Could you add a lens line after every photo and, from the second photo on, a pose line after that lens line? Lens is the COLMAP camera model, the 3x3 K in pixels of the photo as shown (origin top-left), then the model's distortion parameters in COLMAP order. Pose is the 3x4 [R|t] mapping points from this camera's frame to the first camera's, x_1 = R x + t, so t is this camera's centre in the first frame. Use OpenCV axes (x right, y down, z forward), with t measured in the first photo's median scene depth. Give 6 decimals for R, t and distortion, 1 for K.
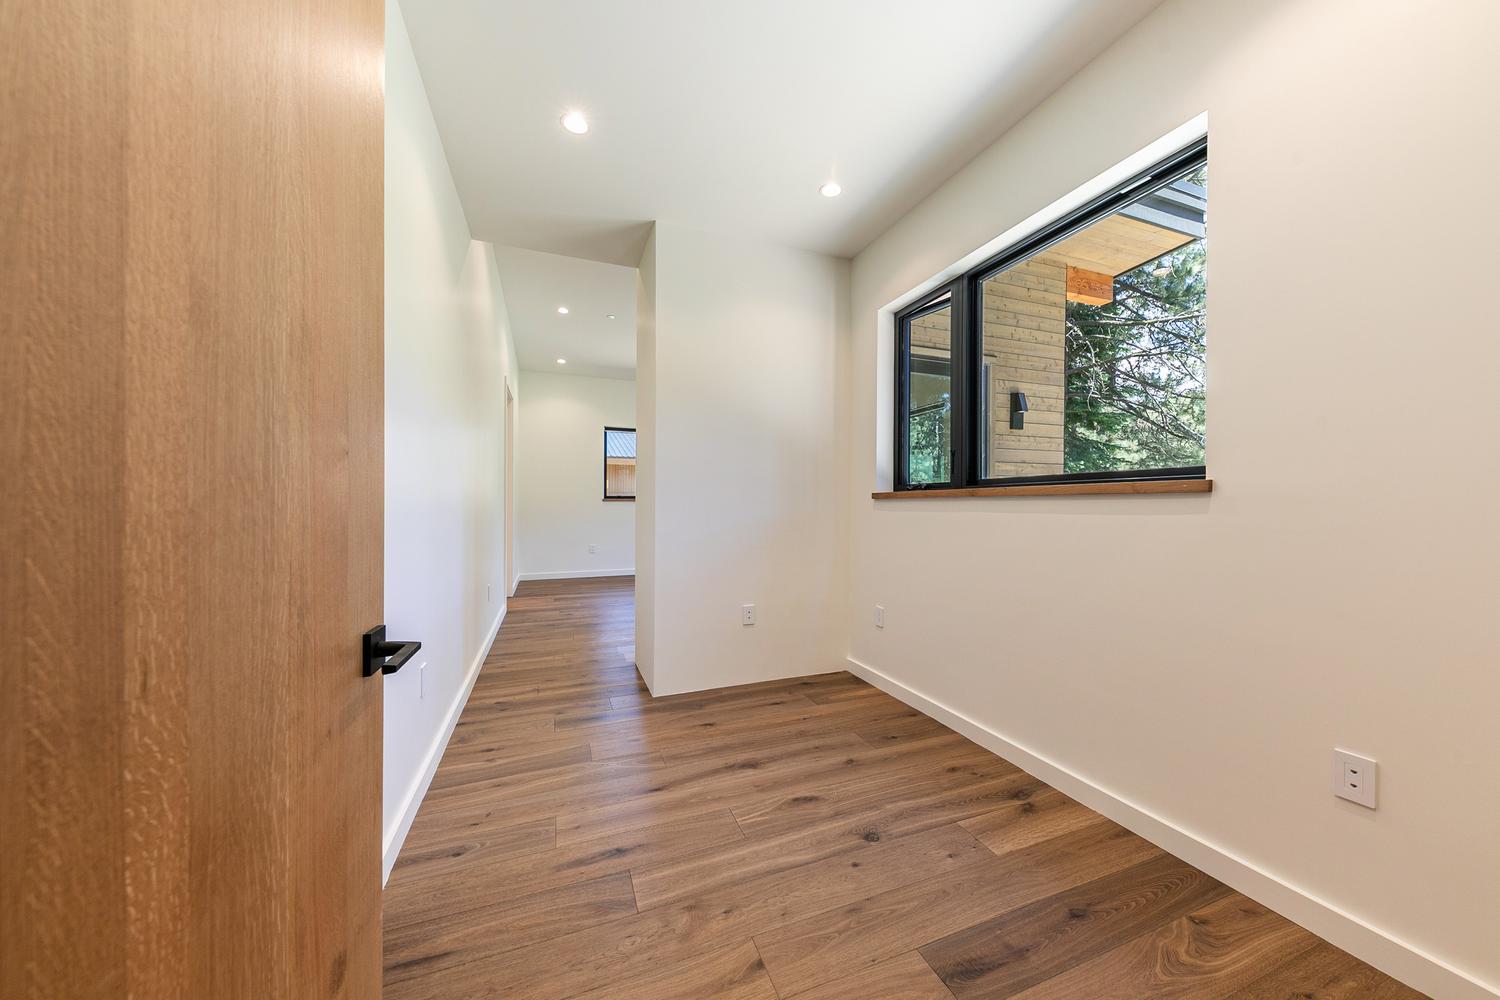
lens RADIAL K [[513.9, 0, 754.4], [0, 513.9, 497.3], [0, 0, 1]] dist [-0.002614, -0.000089]
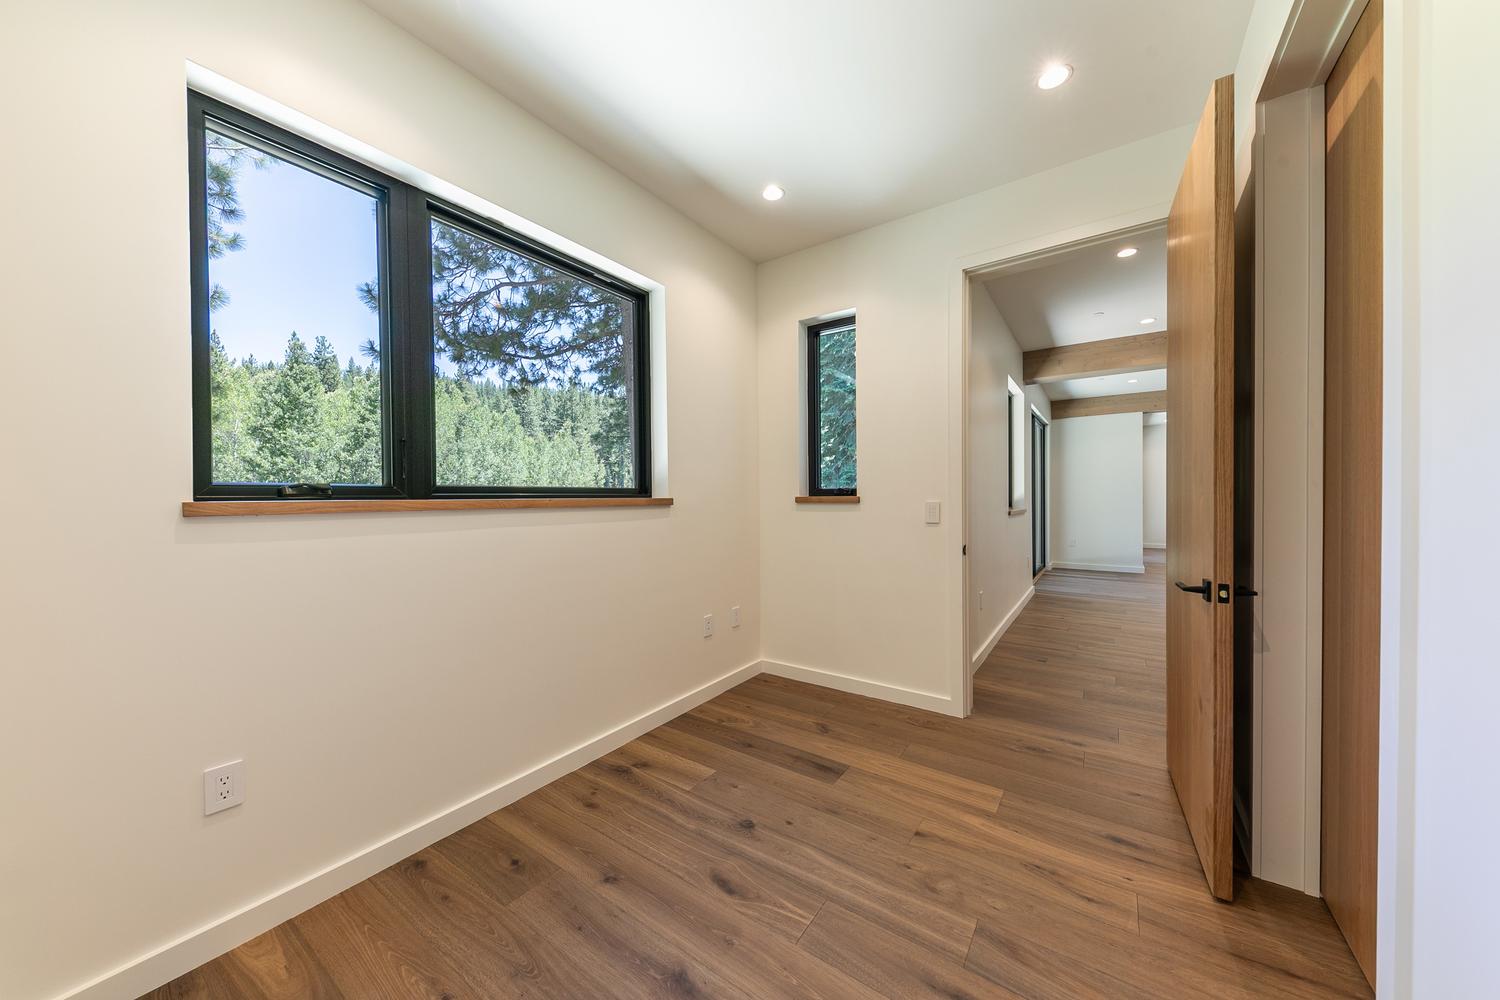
lens RADIAL K [[513.9, 0, 787.0], [0, 513.9, 501.9], [0, 0, 1]] dist [-0.002614, -0.000089]
pose [[-0.595492, -0.008660, 0.803314, -0.651624], [0.003119, 0.999909, 0.013091, -0.012939], [-0.803355, 0.010301, -0.595412, 1.534581]]
